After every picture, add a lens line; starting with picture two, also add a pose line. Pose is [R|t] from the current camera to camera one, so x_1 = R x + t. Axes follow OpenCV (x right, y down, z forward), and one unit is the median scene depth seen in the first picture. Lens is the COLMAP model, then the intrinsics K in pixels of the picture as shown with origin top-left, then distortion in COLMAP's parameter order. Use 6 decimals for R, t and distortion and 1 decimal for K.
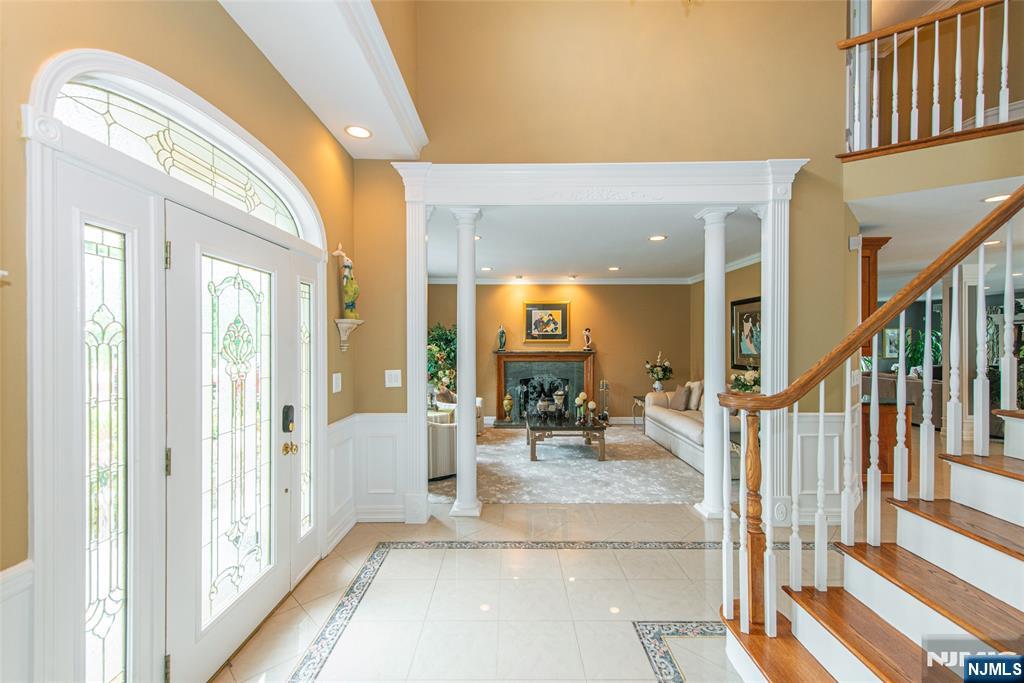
lens RADIAL K [[432.8, 0, 512.0], [0, 432.8, 341.5], [0, 0, 1]] dist [-0.000414, -0.000307]
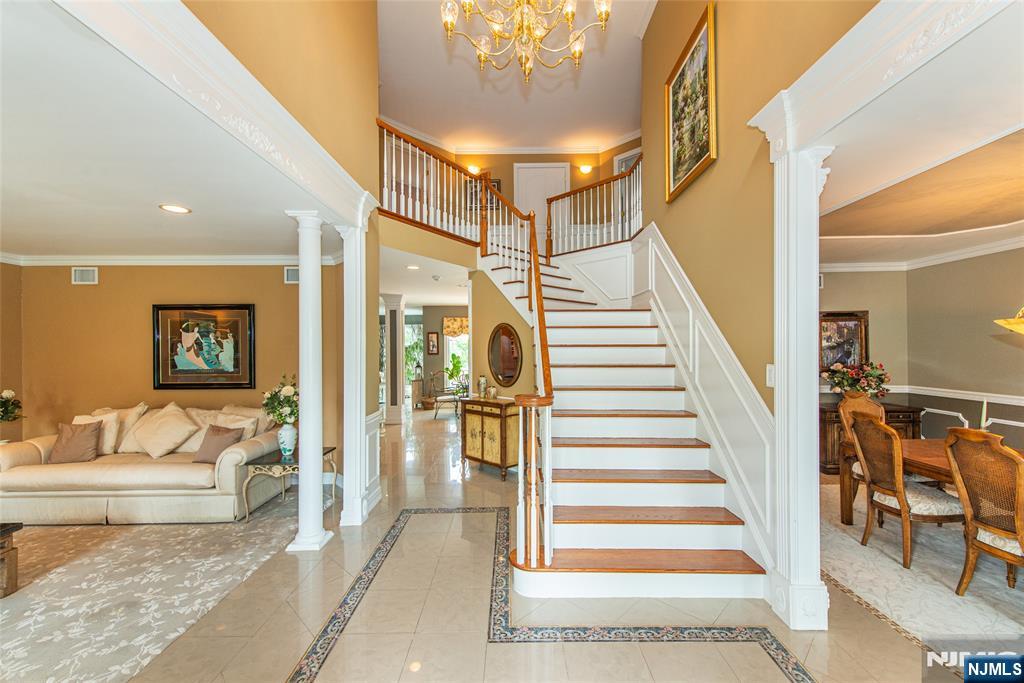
lens RADIAL K [[403.7, 0, 516.0], [0, 403.7, 340.6], [0, 0, 1]] dist [0.012319, -0.000264]
pose [[-0.007743, 0.019434, 0.999781, -0.315586], [0.002006, 0.999809, -0.019419, -0.013670], [-0.999968, 0.001856, -0.007781, 0.442499]]
